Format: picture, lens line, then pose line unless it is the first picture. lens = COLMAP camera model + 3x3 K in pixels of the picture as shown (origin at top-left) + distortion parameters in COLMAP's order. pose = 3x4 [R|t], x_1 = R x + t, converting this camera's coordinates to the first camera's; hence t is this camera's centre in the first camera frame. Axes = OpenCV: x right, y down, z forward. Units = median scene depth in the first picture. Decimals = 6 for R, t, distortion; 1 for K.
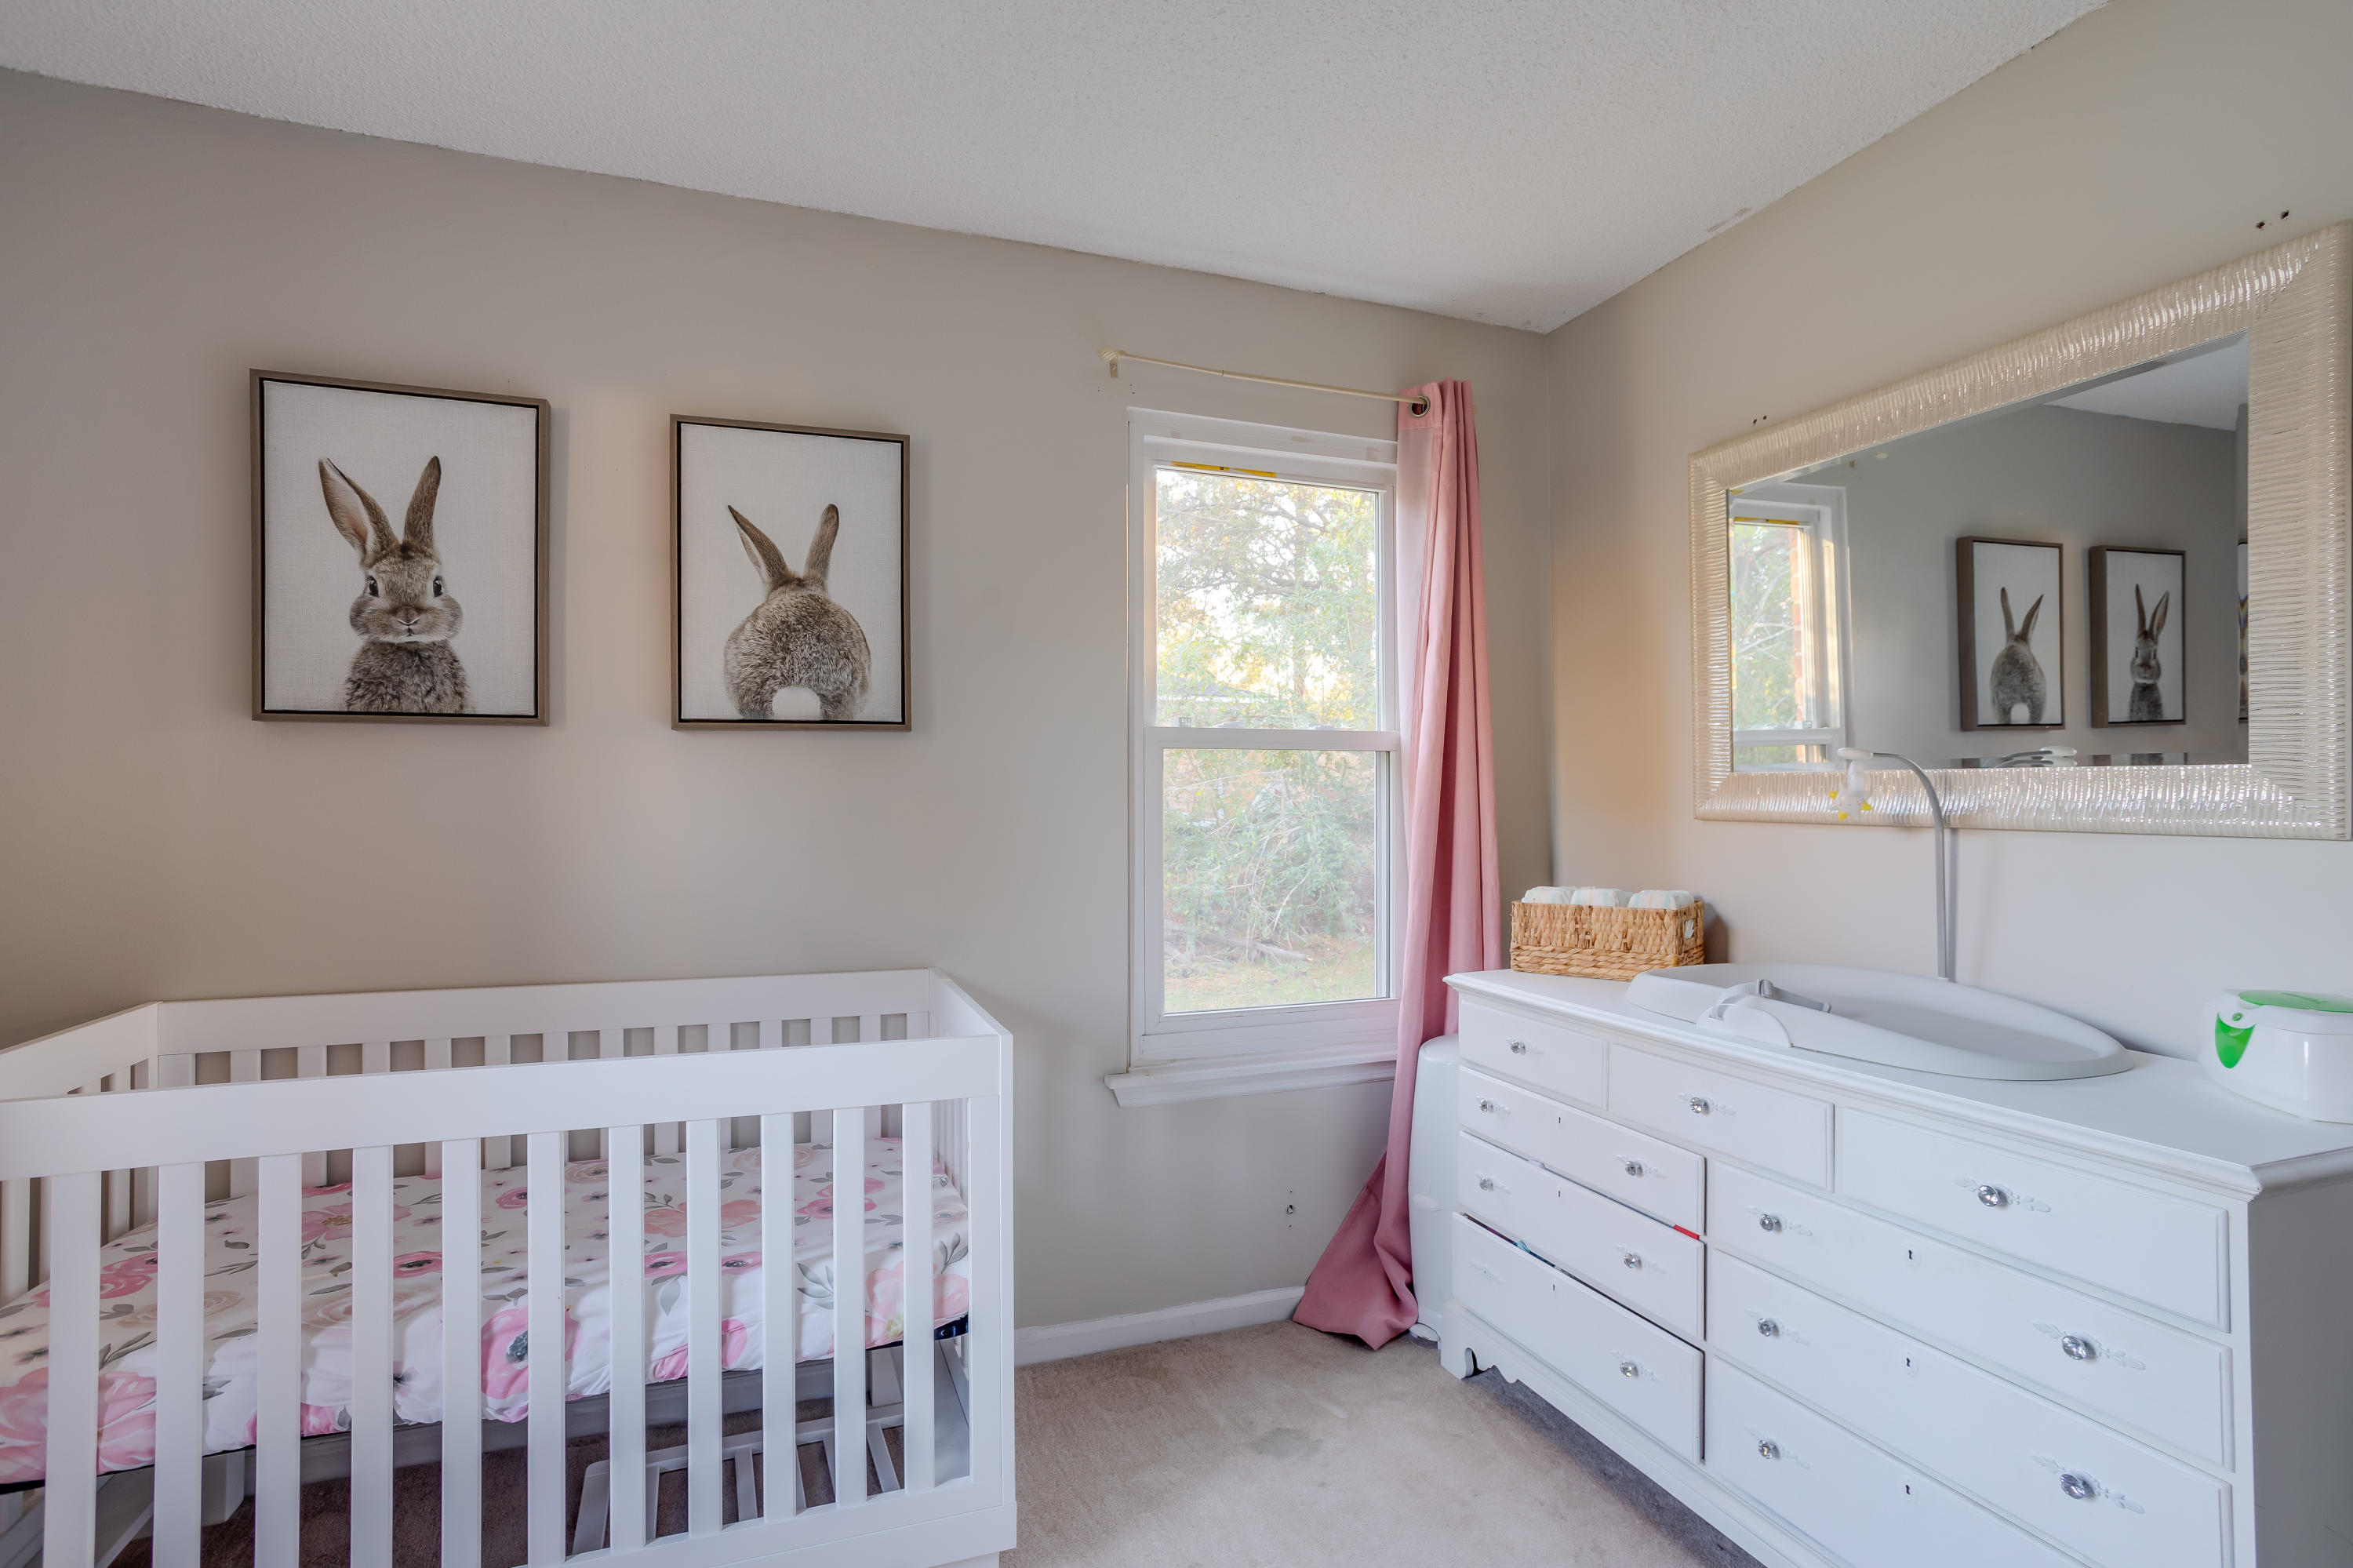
lens RADIAL K [[1138.5, 0, 1182.2], [0, 1138.5, 791.8], [0, 0, 1]] dist [-0.033499, 0.014644]
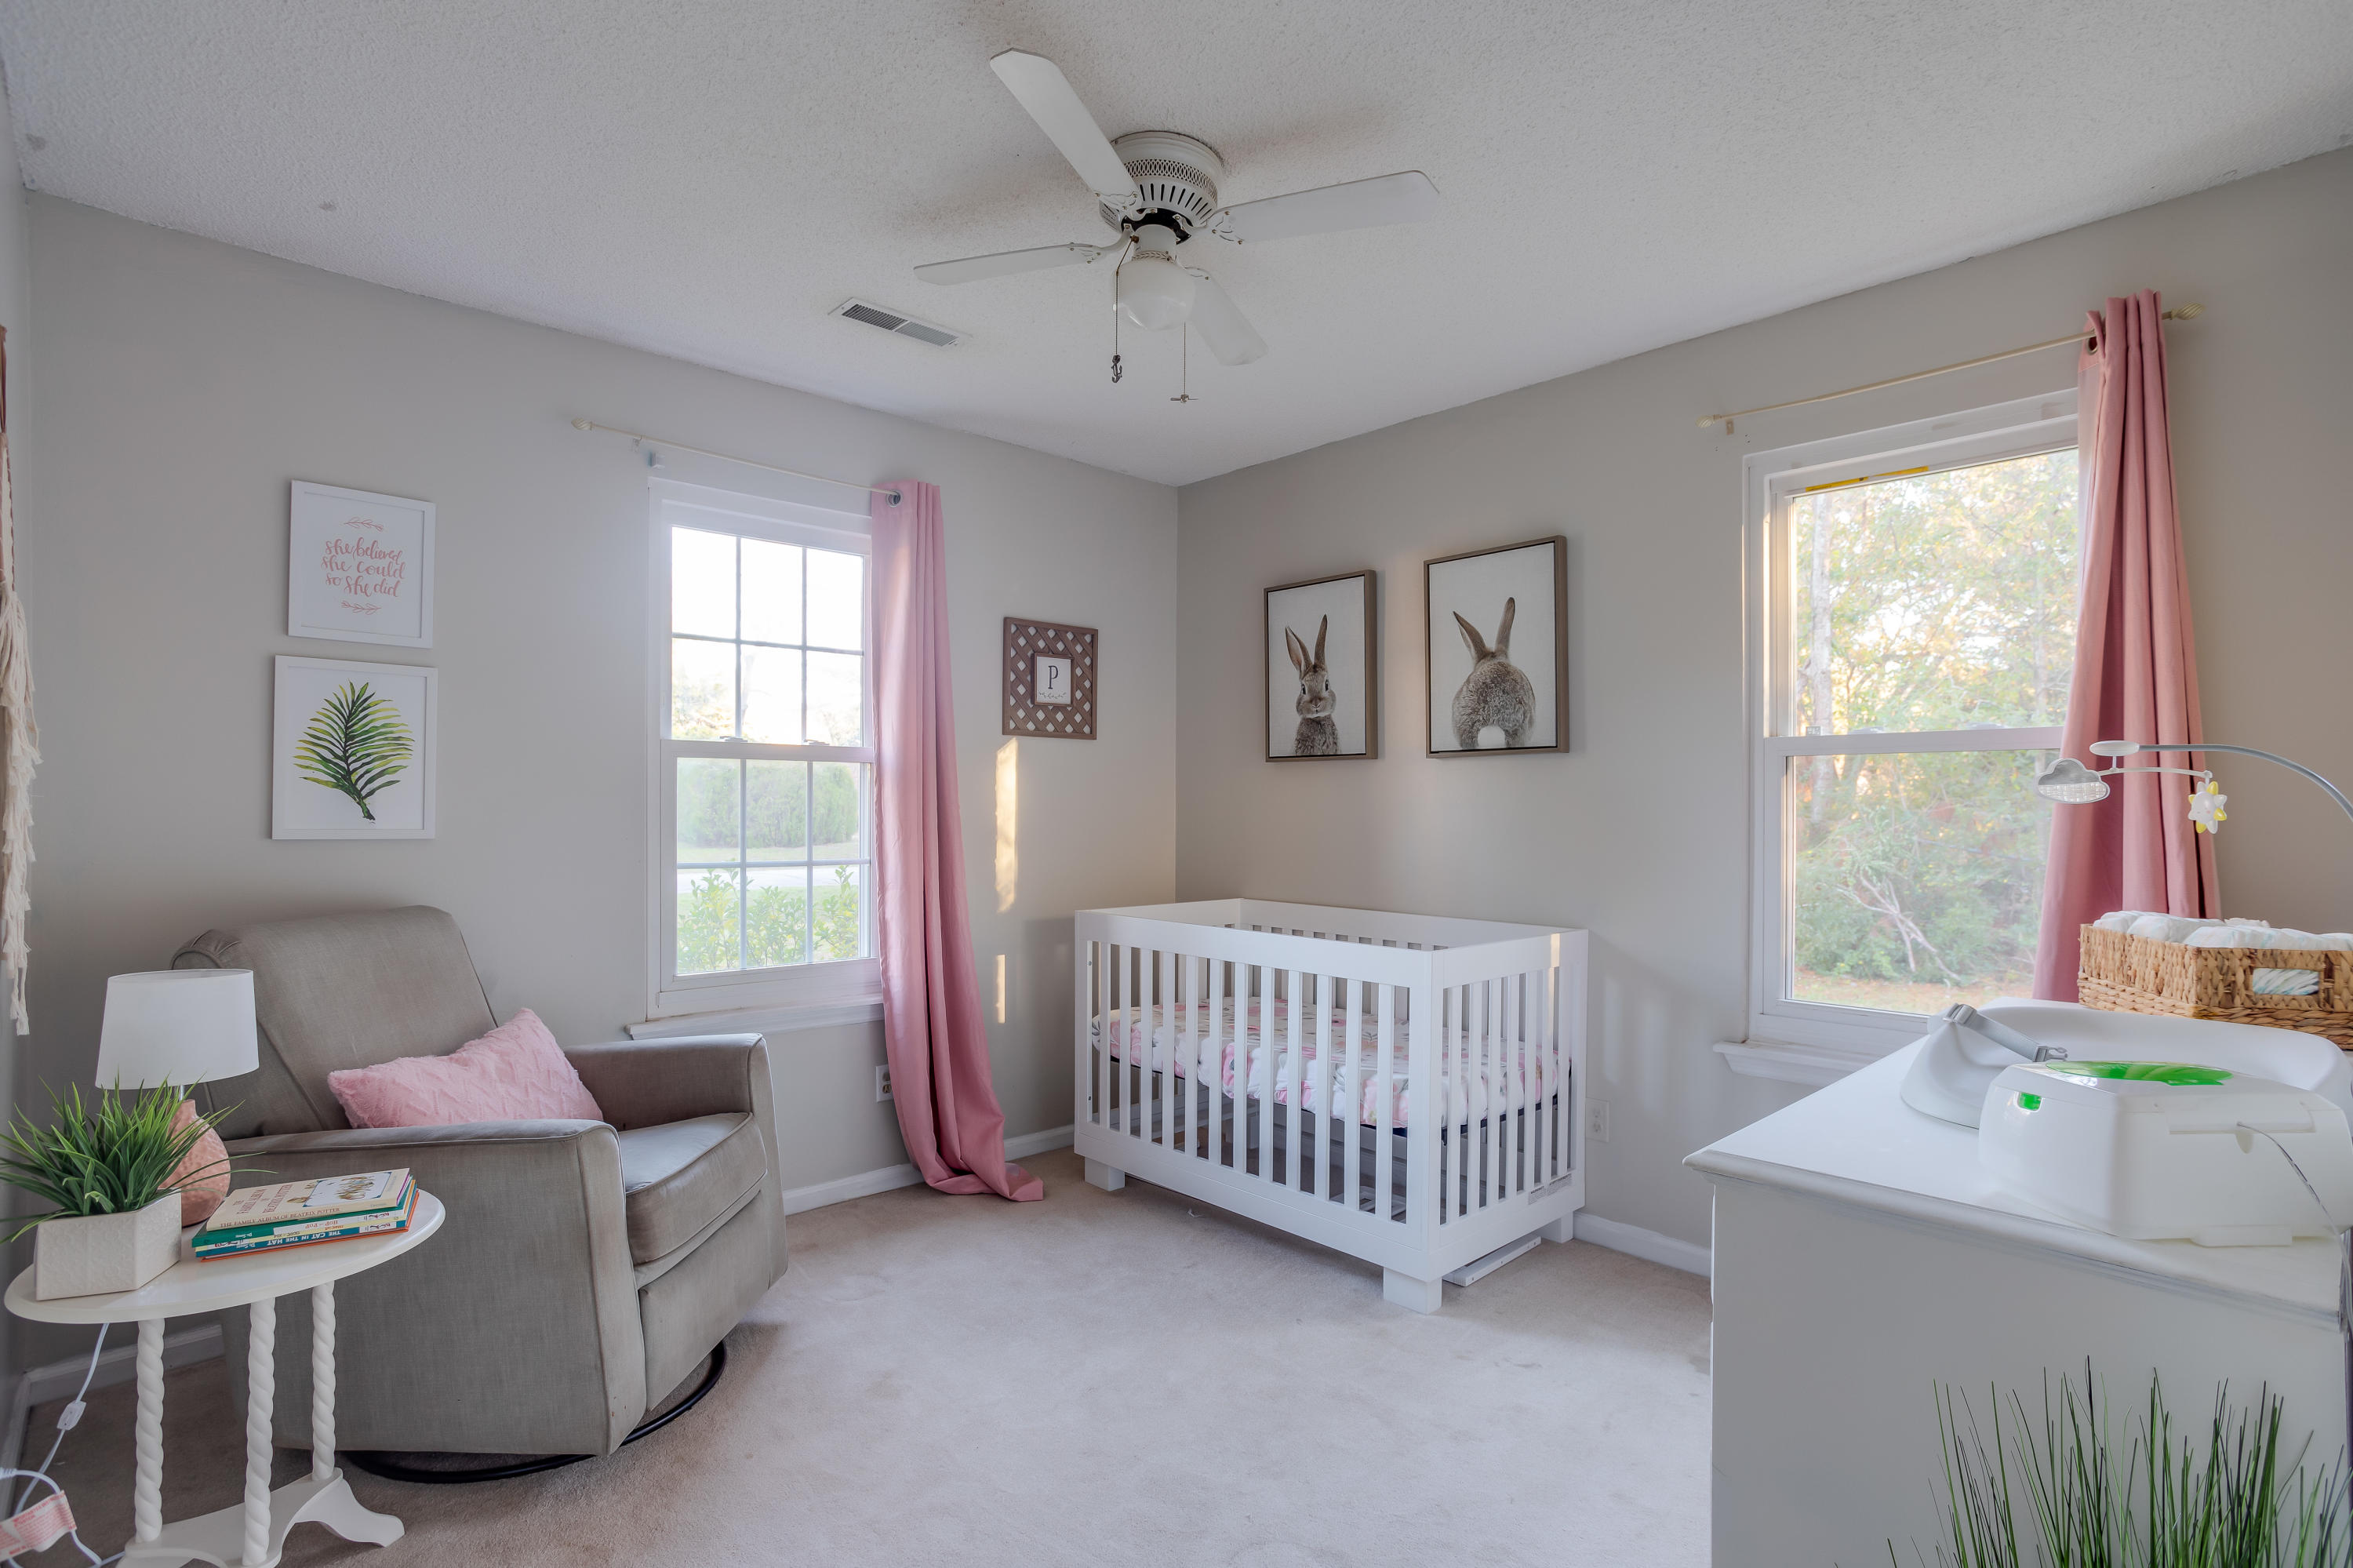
lens RADIAL K [[1138.5, 0, 1196.5], [0, 1138.5, 786.2], [0, 0, 1]] dist [-0.033499, 0.014644]
pose [[0.401767, -0.007256, -0.915713, 0.902492], [0.008970, 0.999952, -0.003987, -0.012206], [0.915698, -0.006612, 0.401813, 0.056044]]
